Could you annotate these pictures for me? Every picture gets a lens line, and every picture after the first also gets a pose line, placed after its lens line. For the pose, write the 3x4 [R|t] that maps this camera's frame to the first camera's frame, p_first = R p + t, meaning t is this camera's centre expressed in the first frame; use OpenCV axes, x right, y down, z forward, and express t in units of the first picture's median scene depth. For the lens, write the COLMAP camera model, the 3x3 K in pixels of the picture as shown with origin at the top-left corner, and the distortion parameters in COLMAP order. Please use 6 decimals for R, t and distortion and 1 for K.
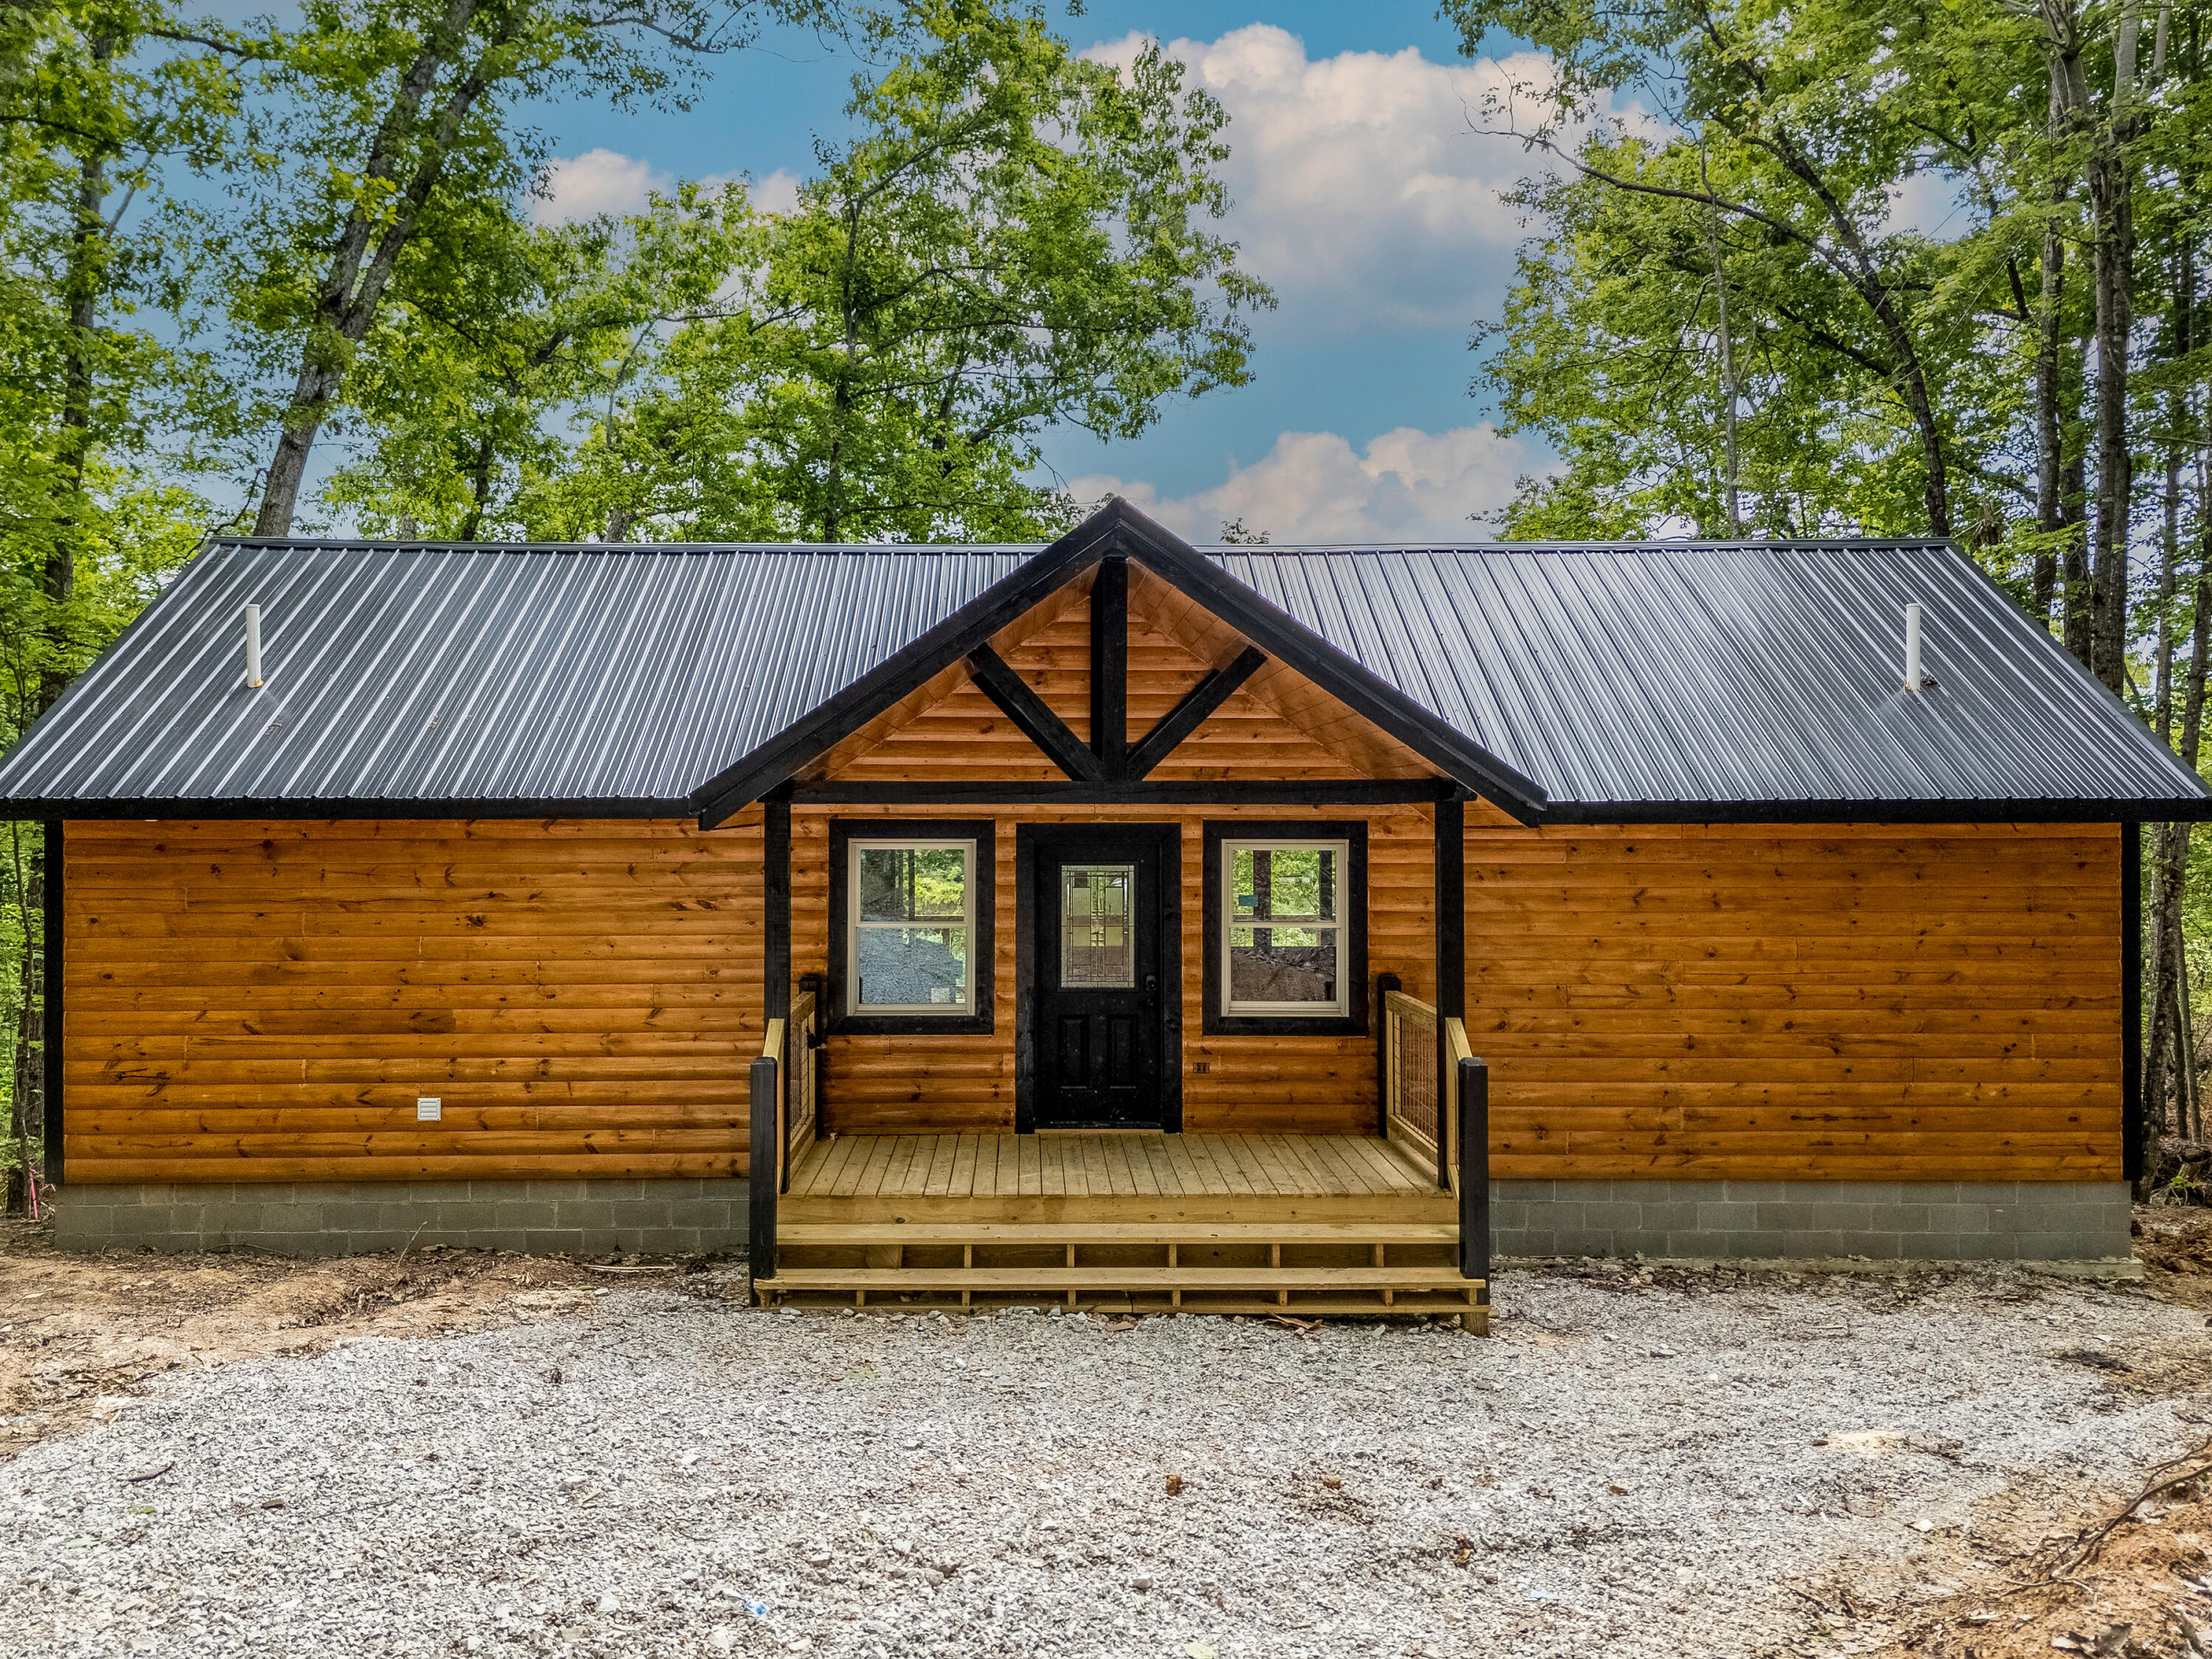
lens RADIAL K [[1604.4, 0, 1090.2], [0, 1604.4, 821.4], [0, 0, 1]] dist [0.067428, -0.040375]
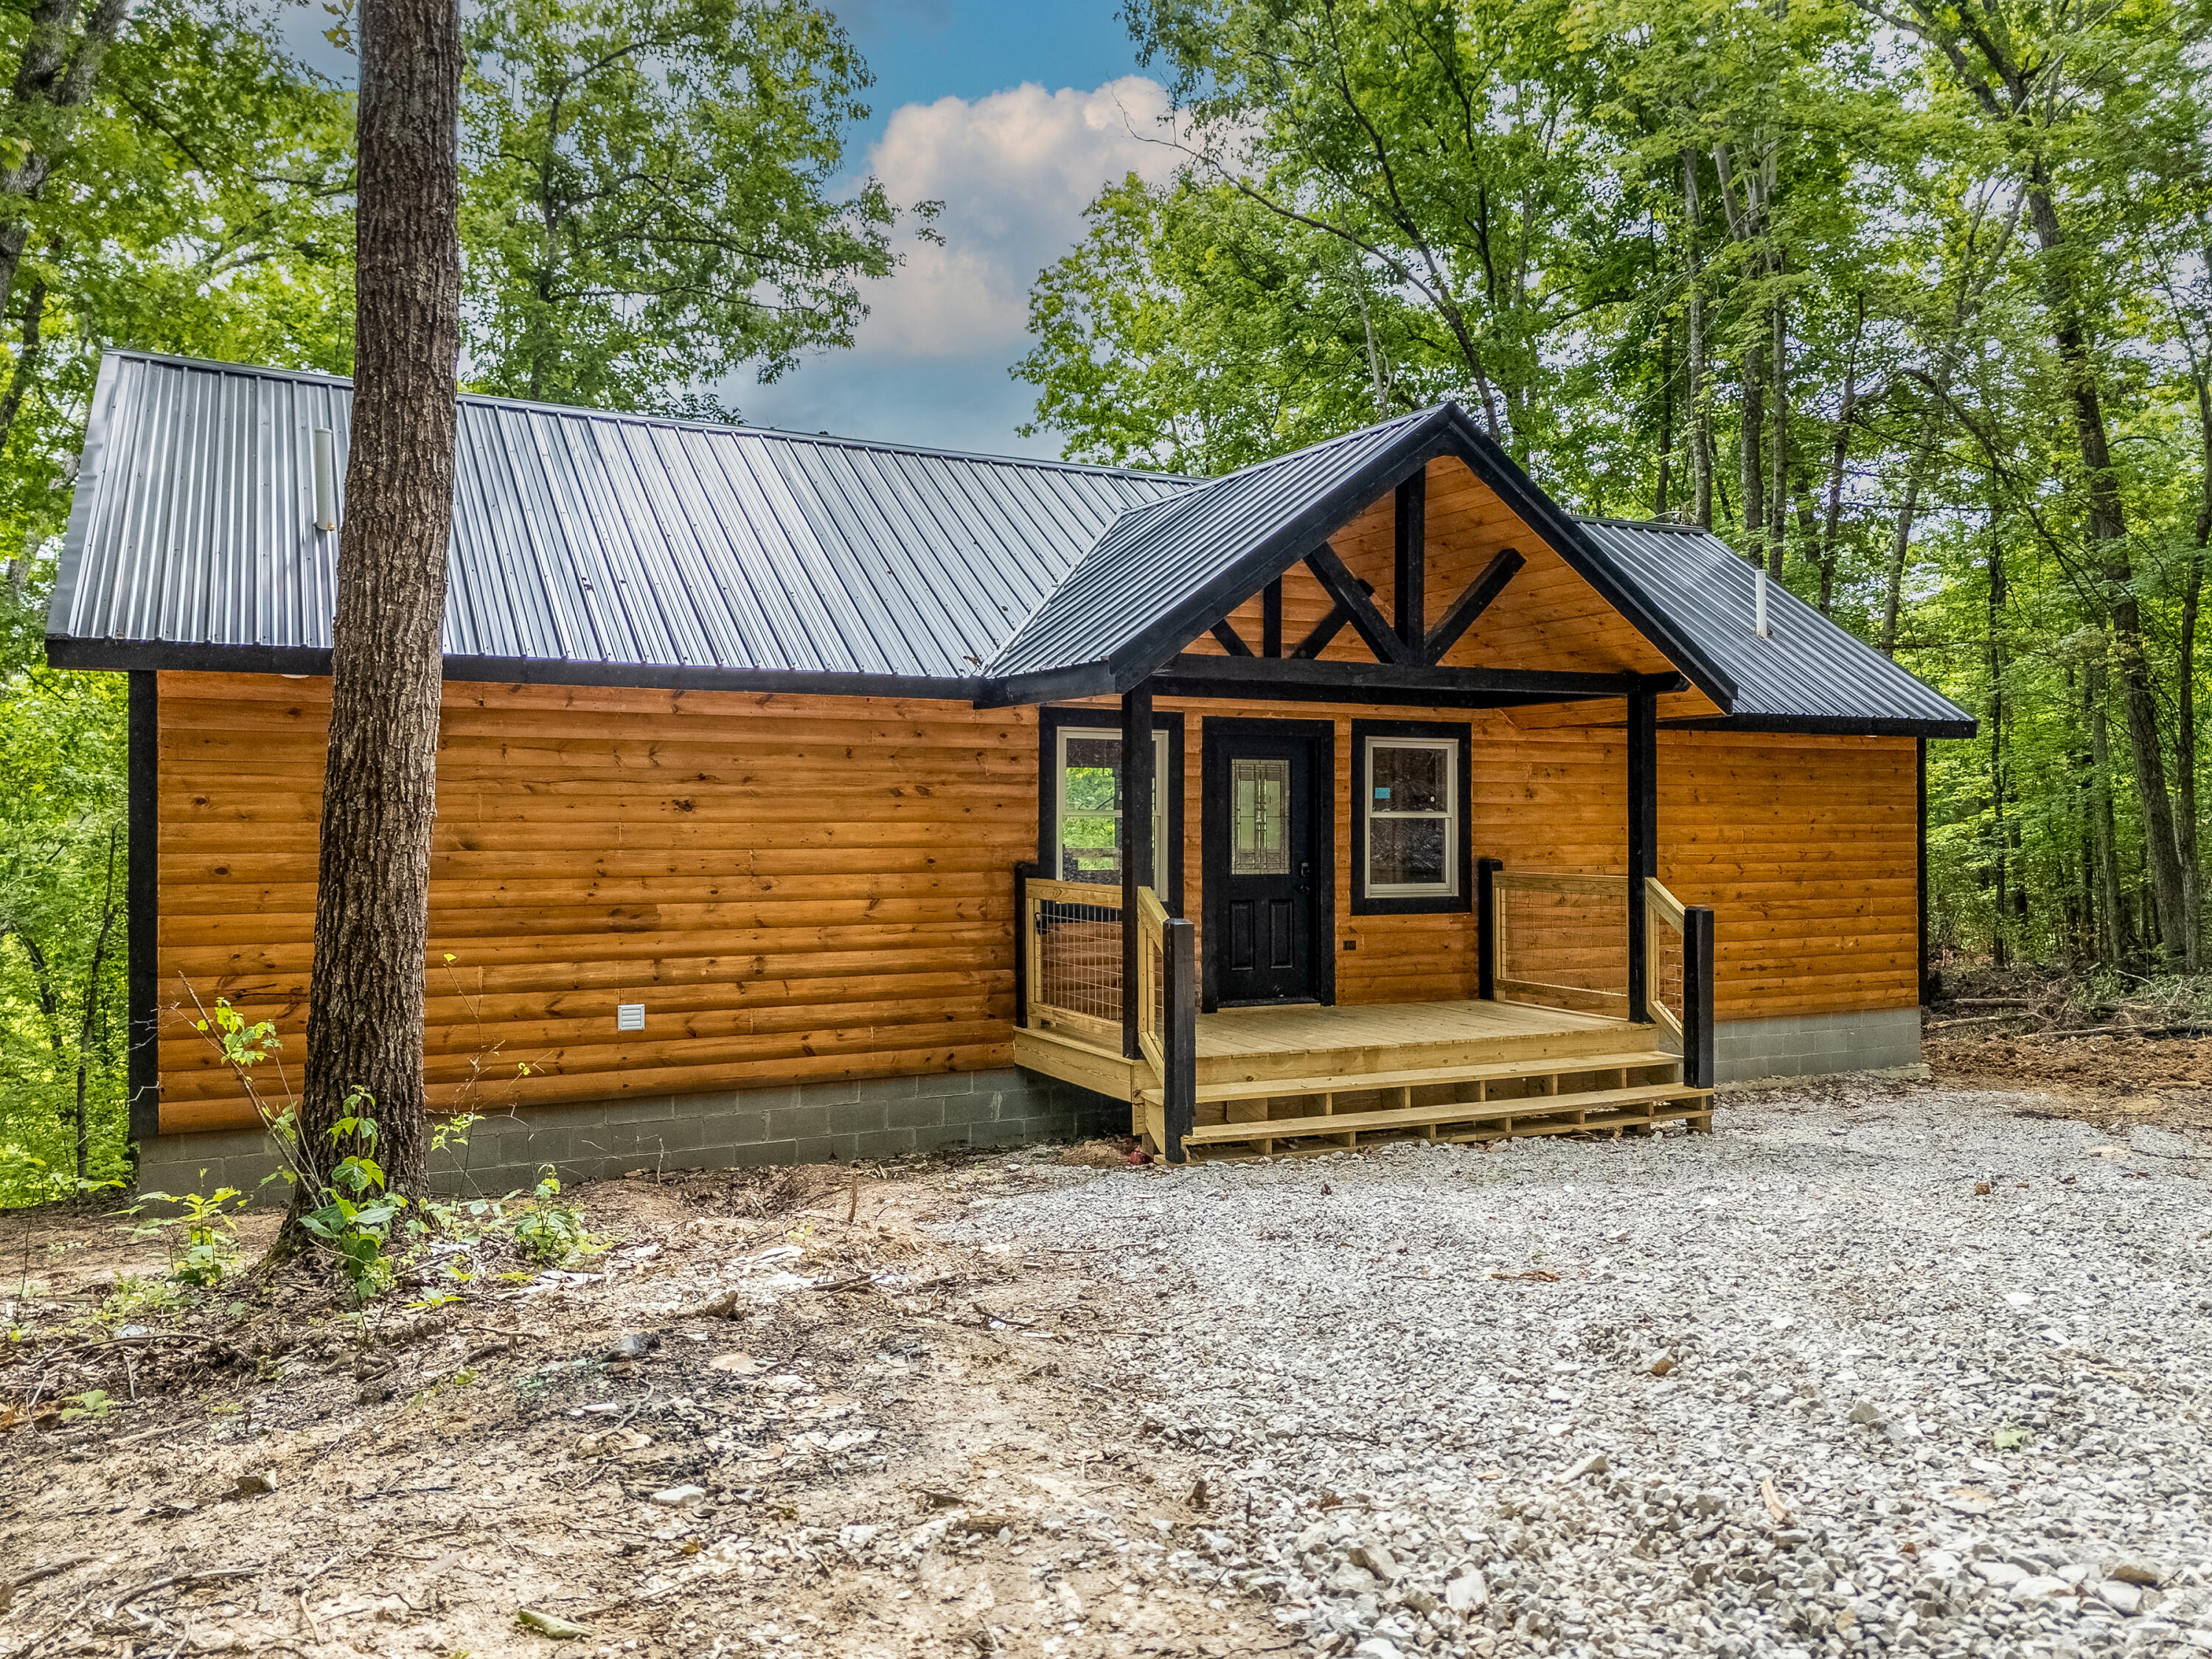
lens RADIAL K [[1604.4, 0, 1088.8], [0, 1604.4, 808.5], [0, 0, 1]] dist [0.067428, -0.040375]
pose [[0.897908, 0.005699, 0.440146, -0.571459], [-0.001119, 0.999943, -0.010664, 0.072279], [-0.440182, 0.009083, 0.897863, 0.096994]]
